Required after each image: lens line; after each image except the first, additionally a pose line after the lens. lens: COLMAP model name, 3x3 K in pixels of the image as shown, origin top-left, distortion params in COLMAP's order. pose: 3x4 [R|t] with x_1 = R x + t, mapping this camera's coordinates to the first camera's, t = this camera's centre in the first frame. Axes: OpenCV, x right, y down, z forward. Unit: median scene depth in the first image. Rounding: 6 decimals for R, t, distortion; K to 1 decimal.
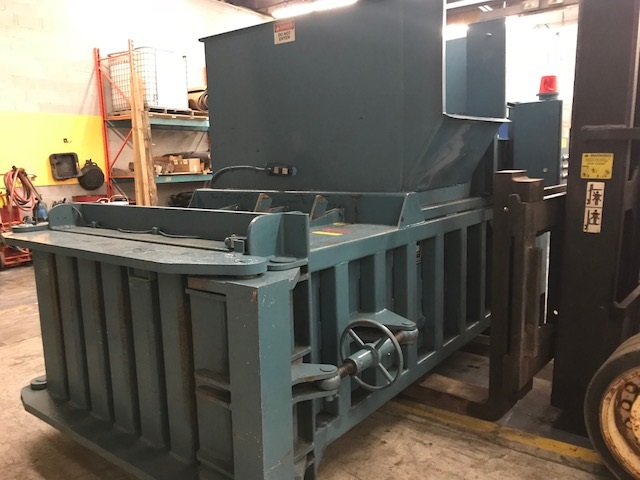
lens RADIAL K [[523.7, 0, 326.0], [0, 523.7, 236.8], [0, 0, 1]] dist [0.016523, -0.016650]
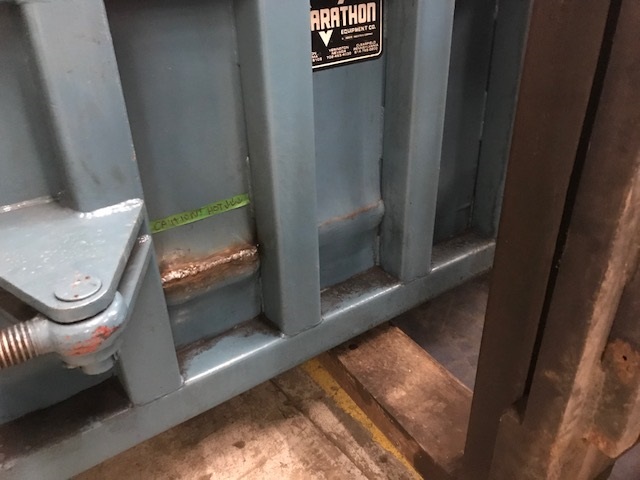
lens RADIAL K [[529.7, 0, 324.3], [0, 529.7, 242.4], [0, 0, 1]] dist [0.086987, -0.163131]
pose [[0.949223, 0.160340, -0.270677, 0.300991], [-0.045274, 0.921042, 0.386824, 0.029317], [0.311329, -0.354927, 0.881533, 0.720646]]
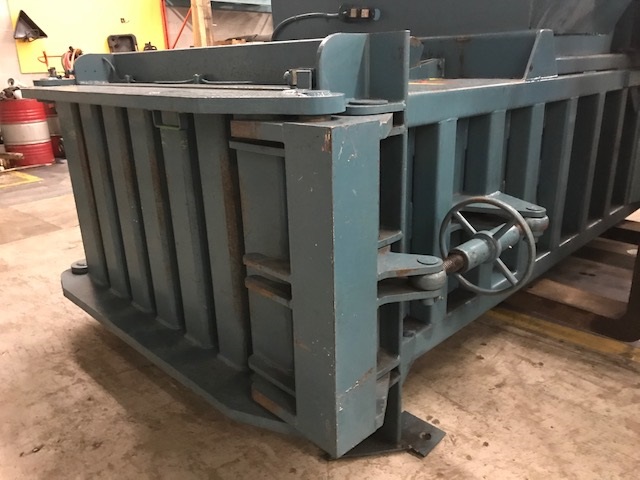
lens RADIAL K [[529.7, 0, 324.3], [0, 529.7, 242.4], [0, 0, 1]] dist [0.086987, -0.163131]
pose [[0.991380, 0.040134, -0.124723, -0.032226], [-0.015668, 0.981414, 0.191262, 0.064803], [0.130081, -0.187659, 0.973583, 0.204001]]
